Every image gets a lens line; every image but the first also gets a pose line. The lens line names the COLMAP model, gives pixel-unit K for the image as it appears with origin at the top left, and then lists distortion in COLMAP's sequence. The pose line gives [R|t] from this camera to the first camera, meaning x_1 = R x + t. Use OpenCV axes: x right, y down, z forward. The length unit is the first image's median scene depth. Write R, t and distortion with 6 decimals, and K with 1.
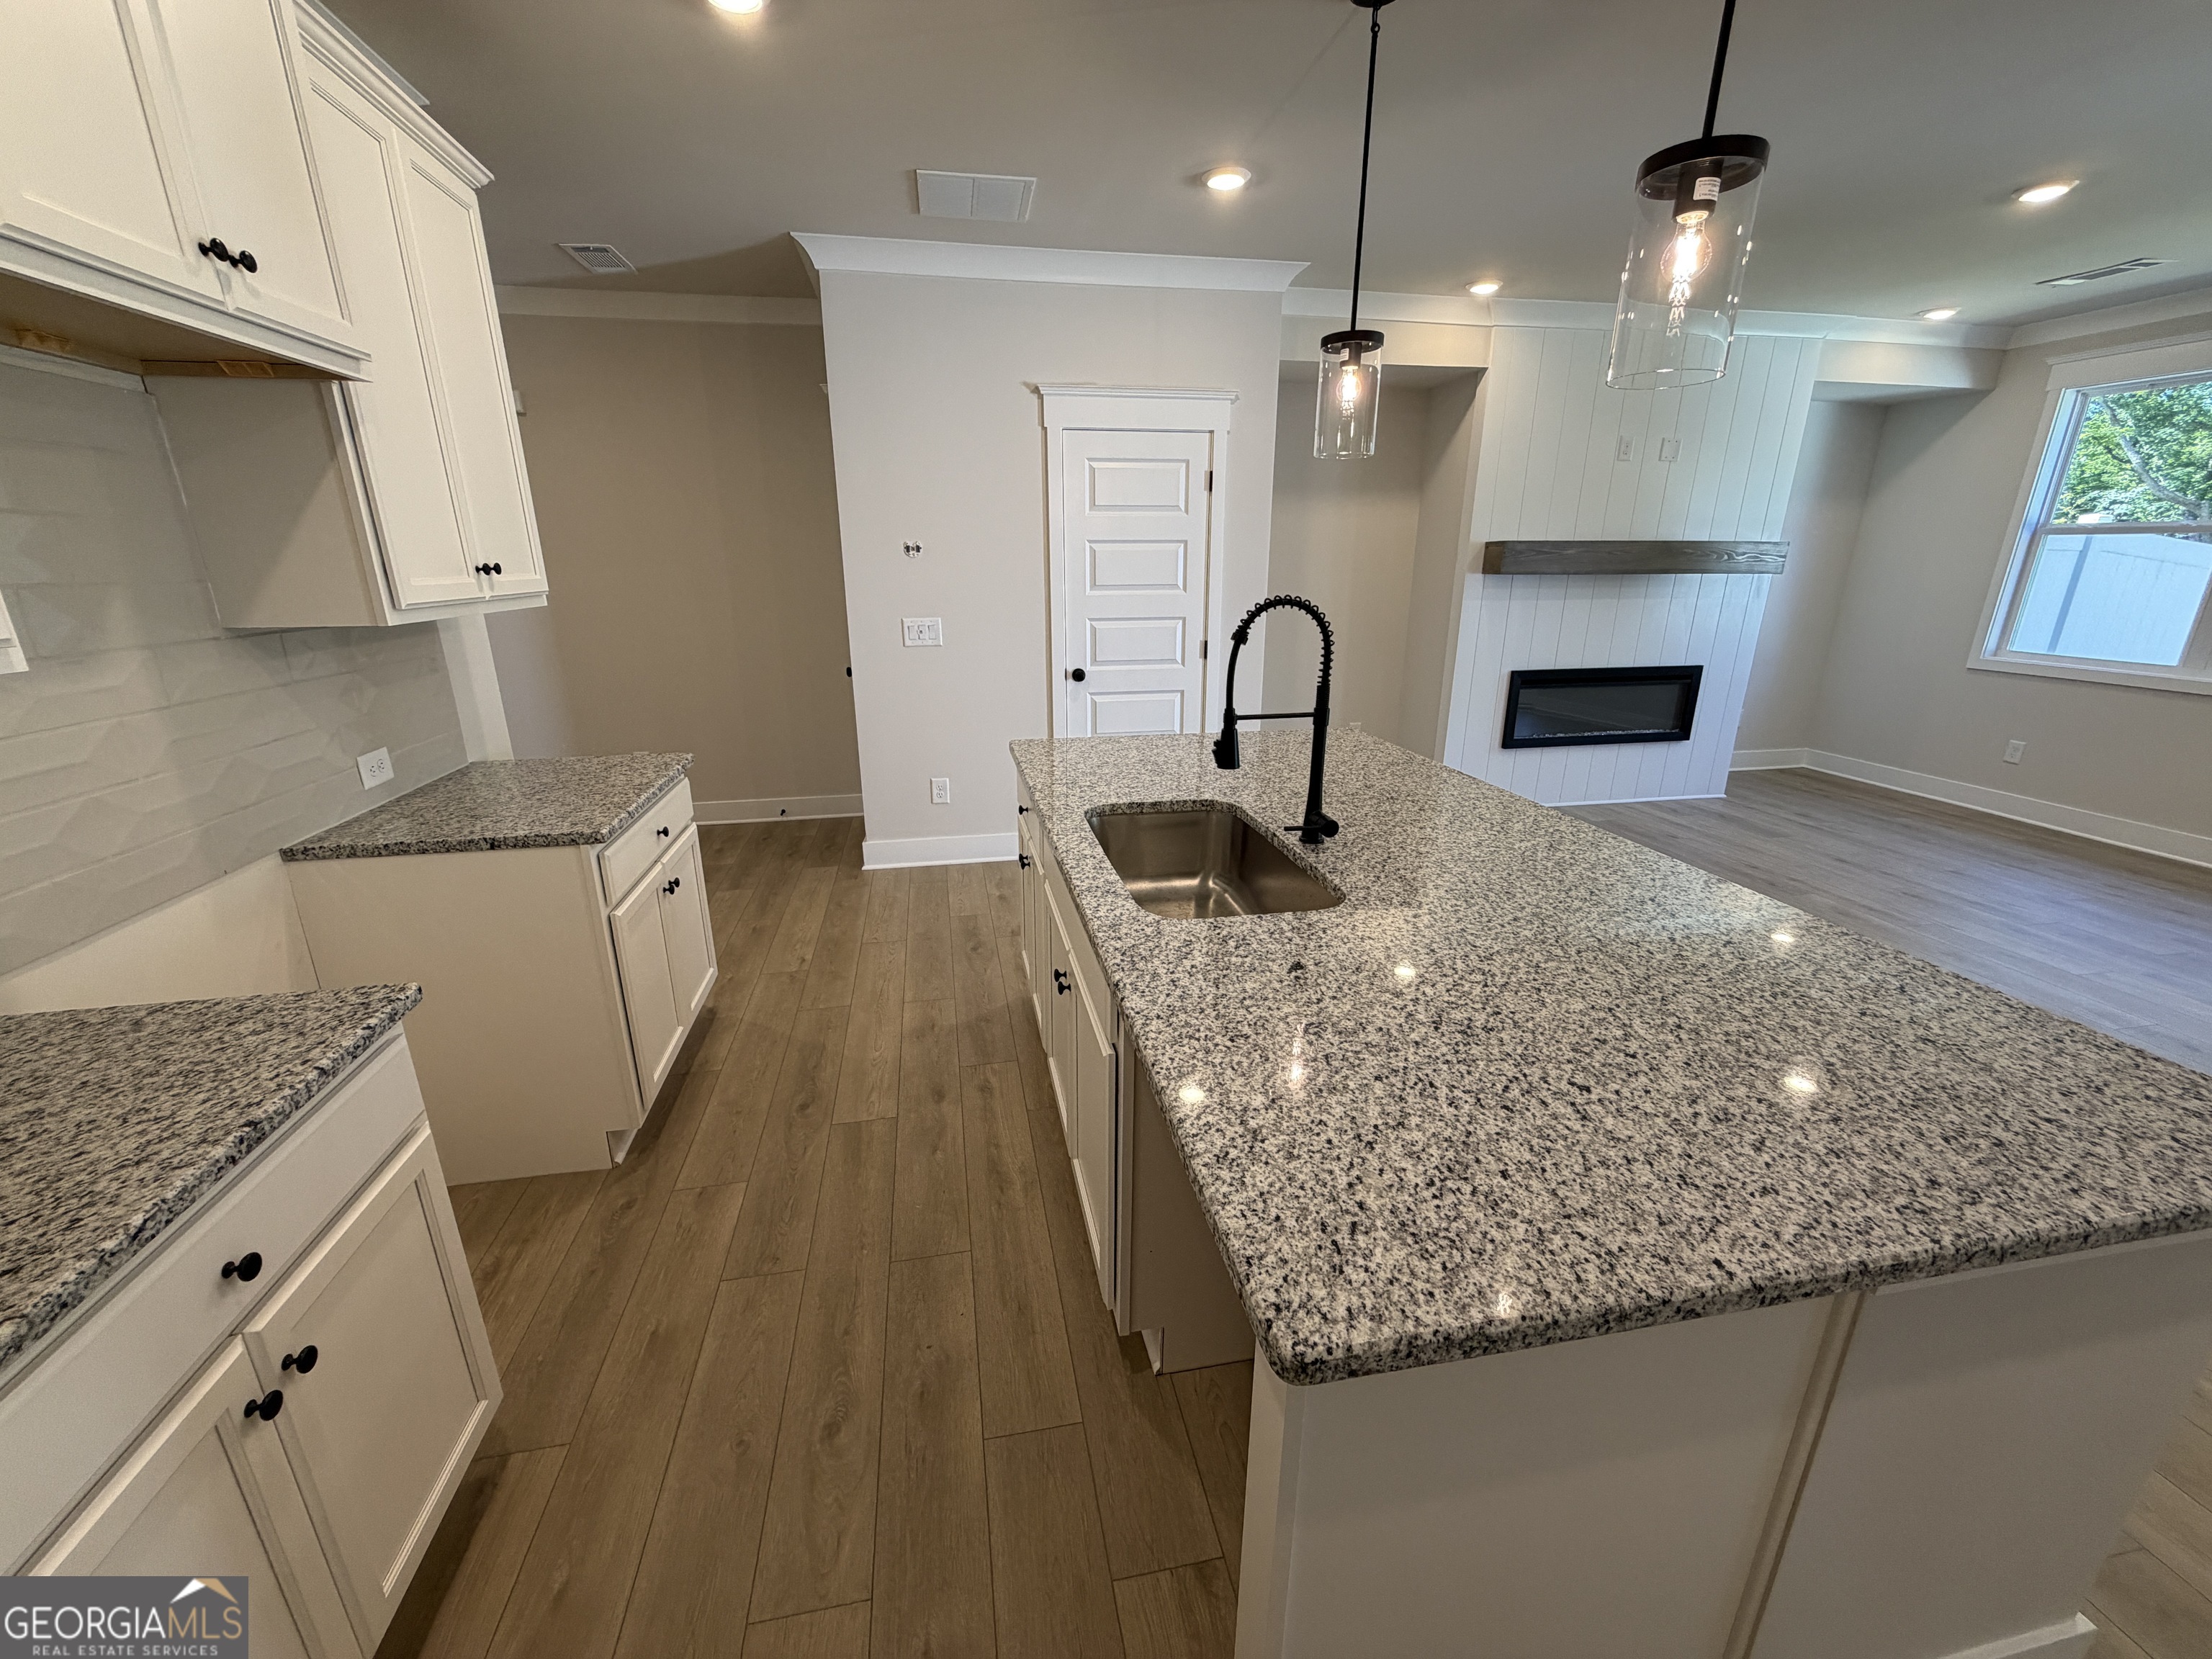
lens RADIAL K [[883.9, 0, 1101.1], [0, 883.9, 832.3], [0, 0, 1]] dist [0.000286, 0.000278]
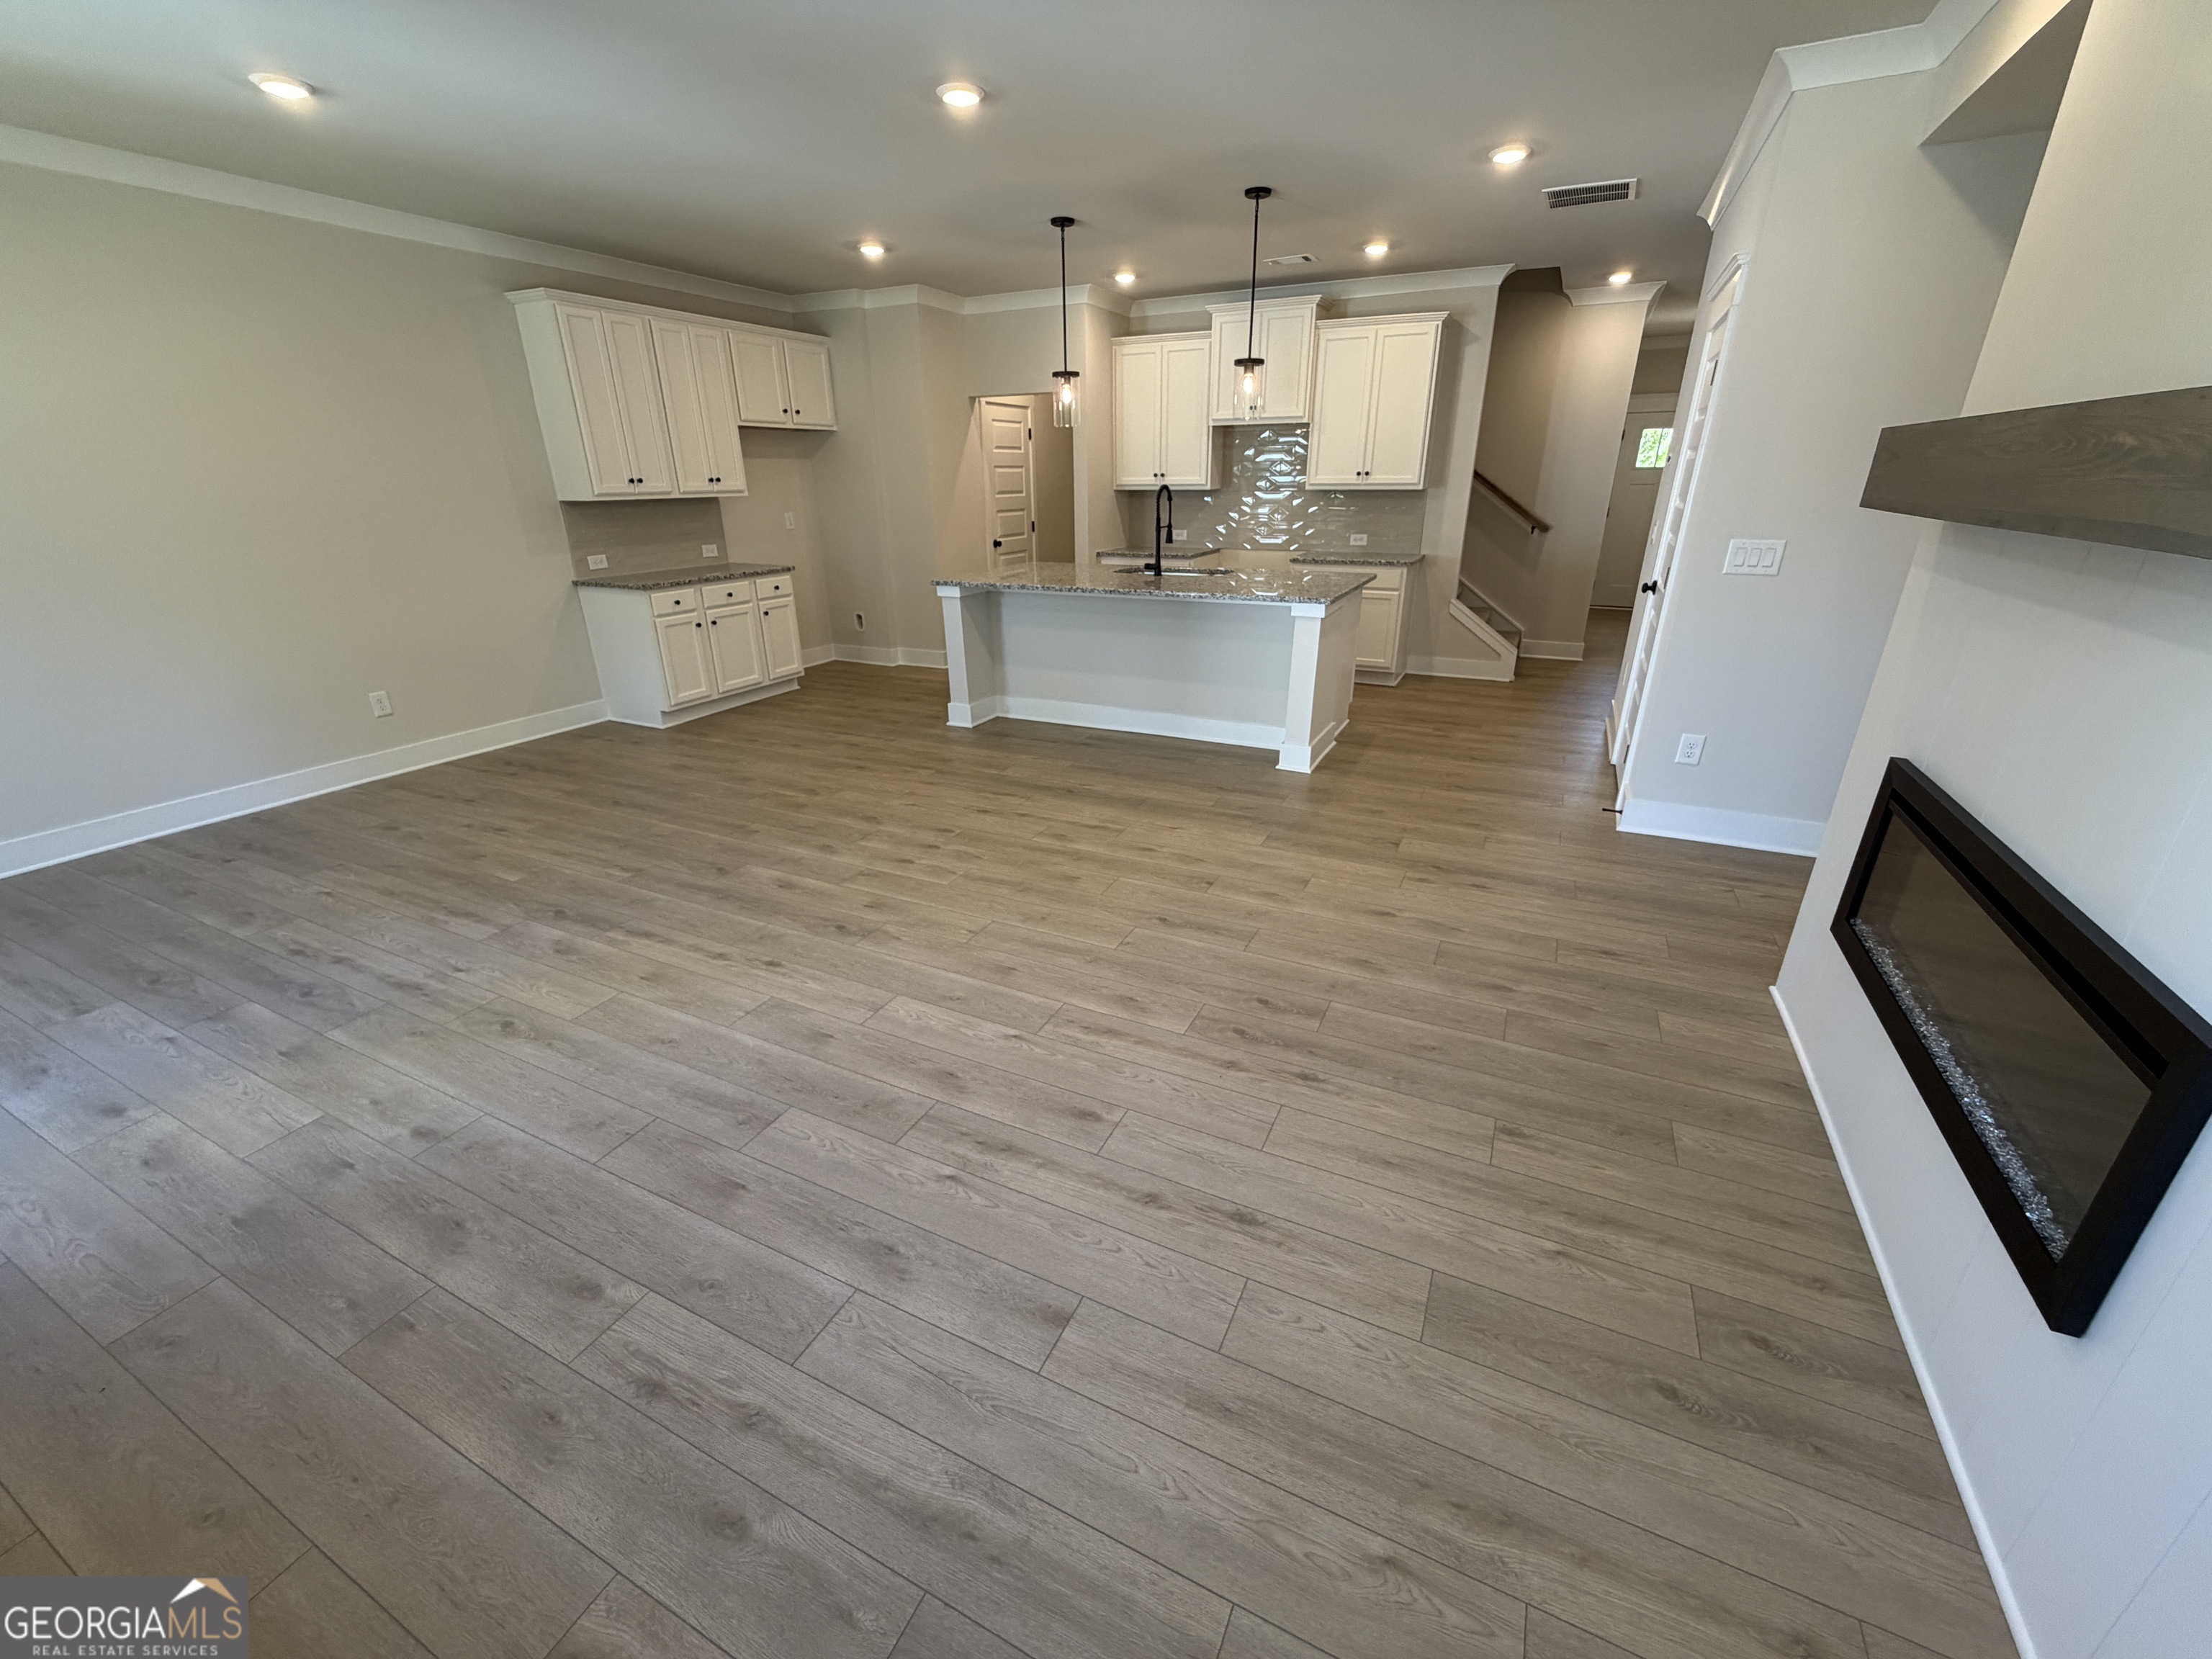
lens RADIAL K [[883.9, 0, 1101.1], [0, 883.9, 832.3], [0, 0, 1]] dist [0.000286, 0.000278]
pose [[-0.602697, 0.307775, -0.736228, 1.859066], [-0.227399, 0.818125, 0.528167, -0.534295], [0.764883, 0.485742, -0.423094, 1.702835]]
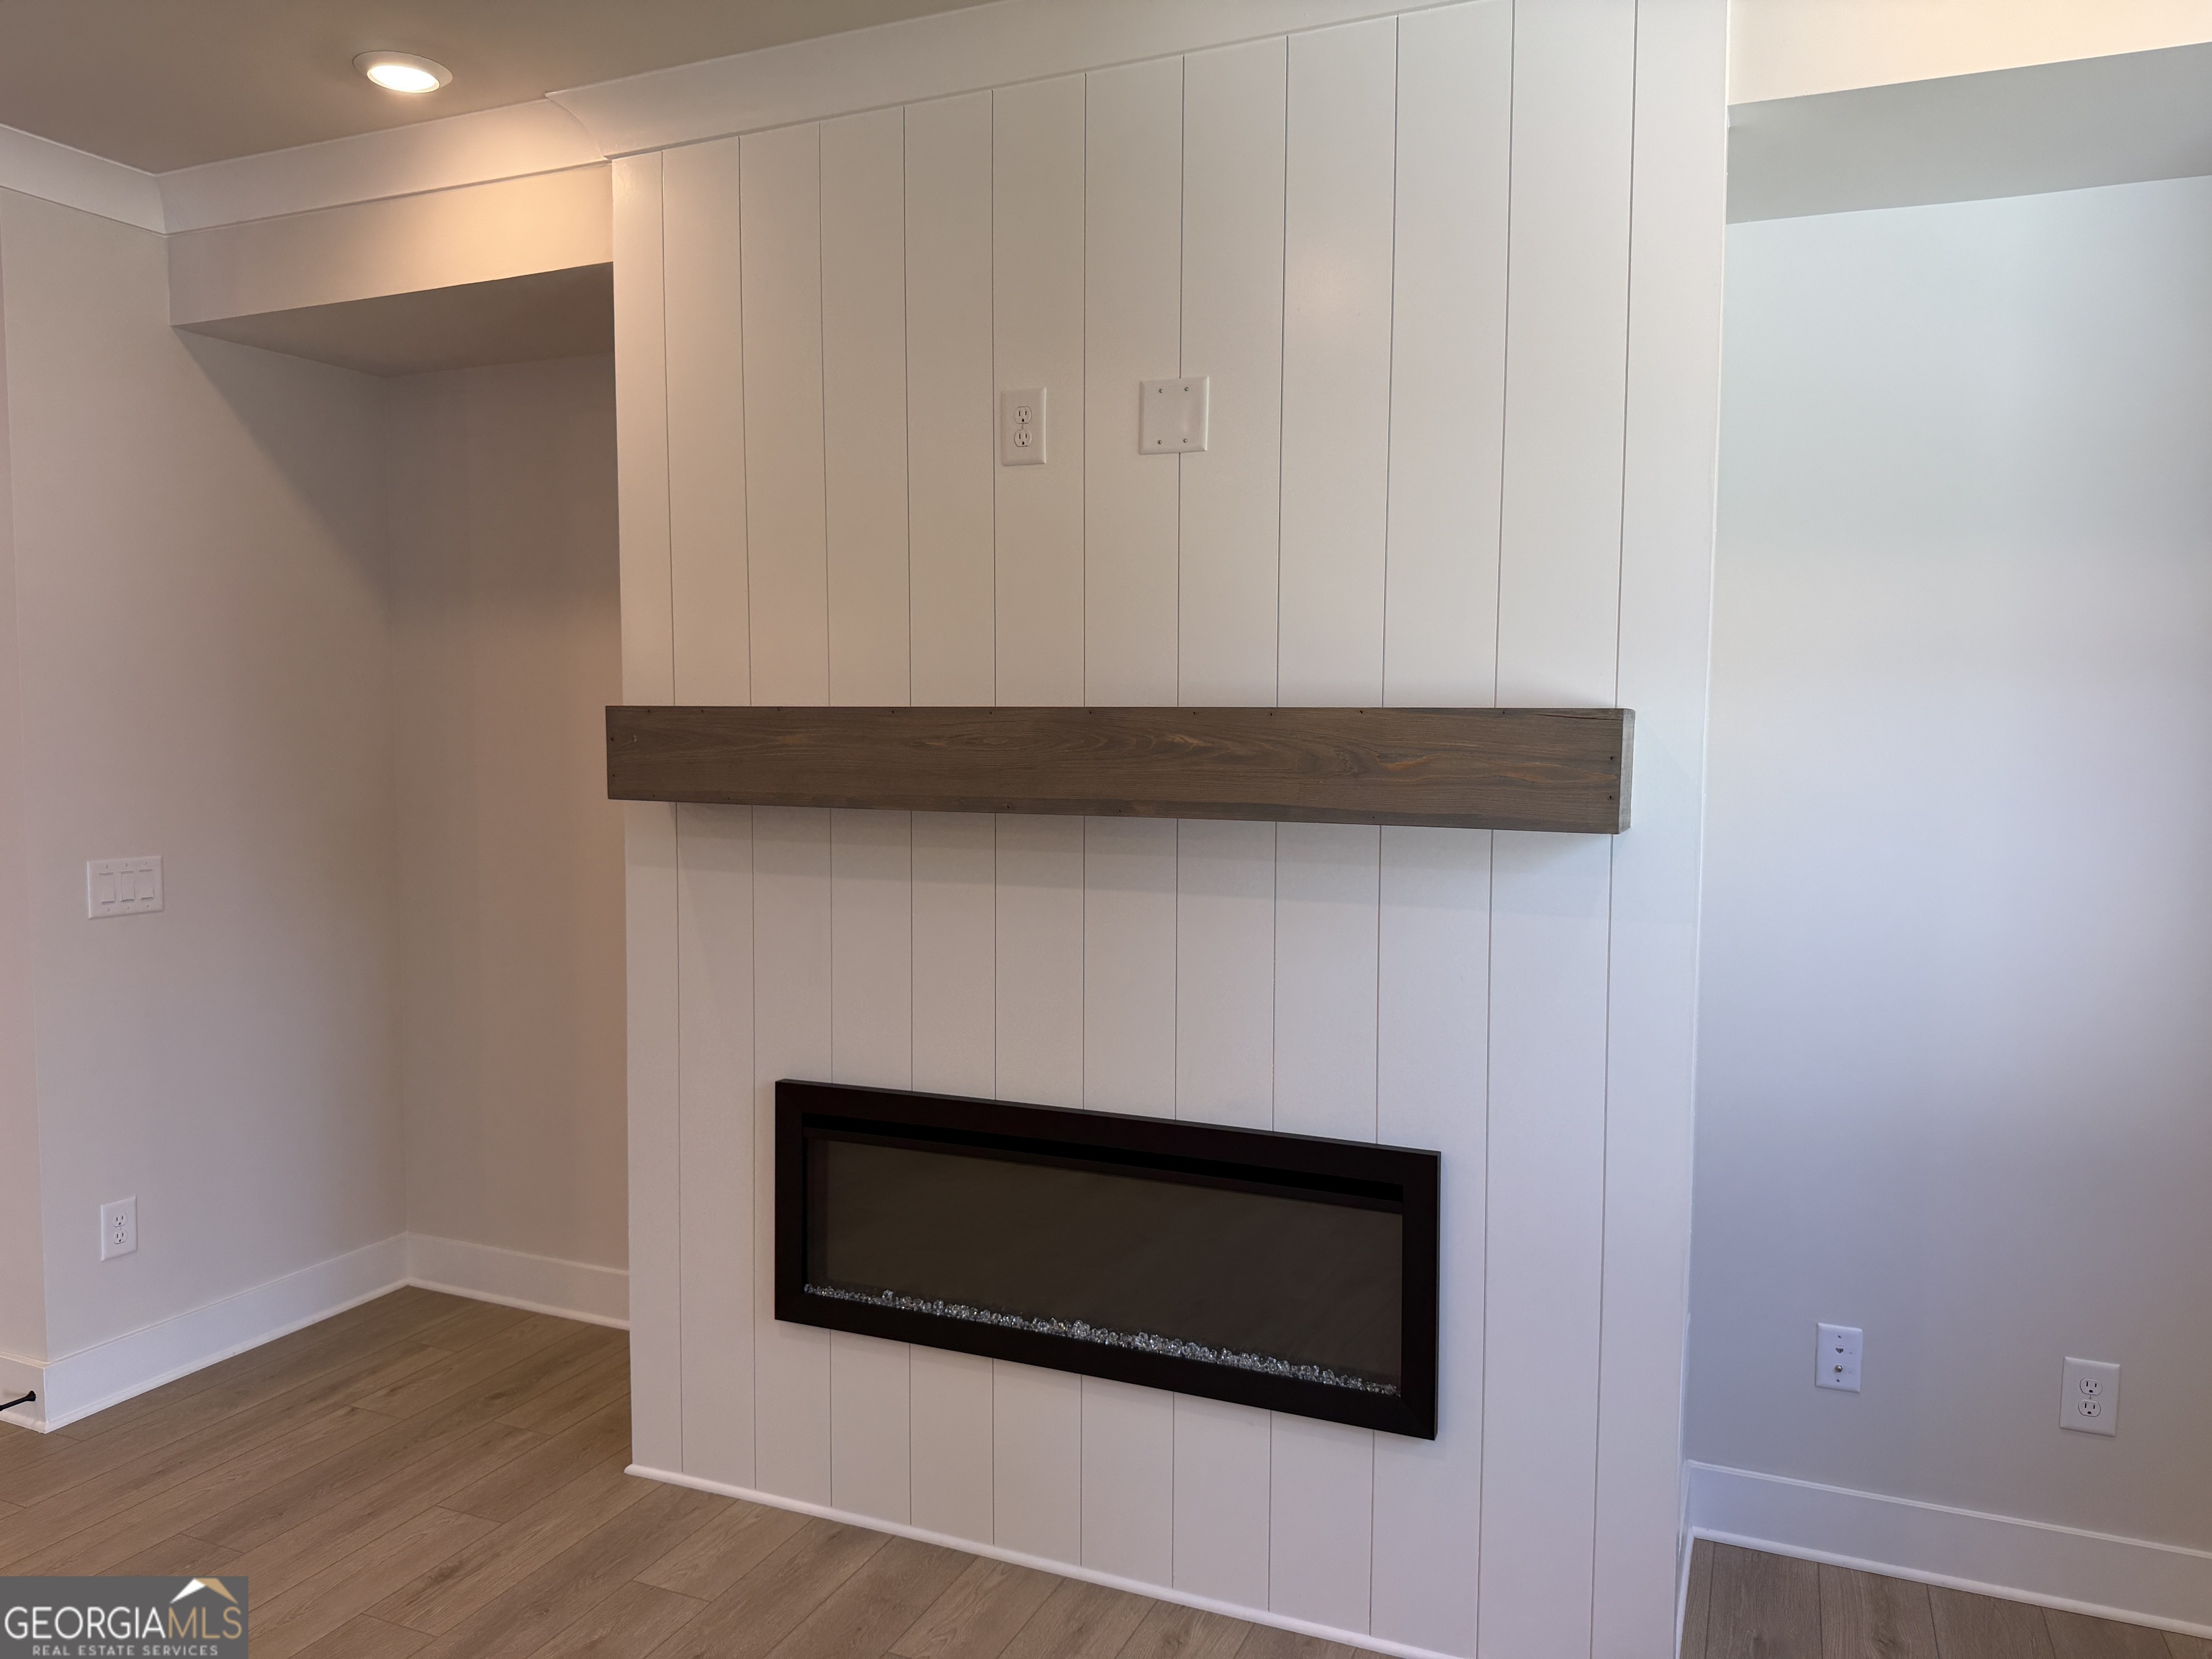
lens RADIAL K [[1549.6, 0, 1114.0], [0, 1549.6, 837.7], [0, 0, 1]] dist [0.025187, 0.000003]
pose [[0.825265, 0.045738, -0.562890, 1.671368], [-0.176222, 0.967804, -0.179723, -0.353955], [0.536547, 0.247513, 0.806755, 1.079899]]
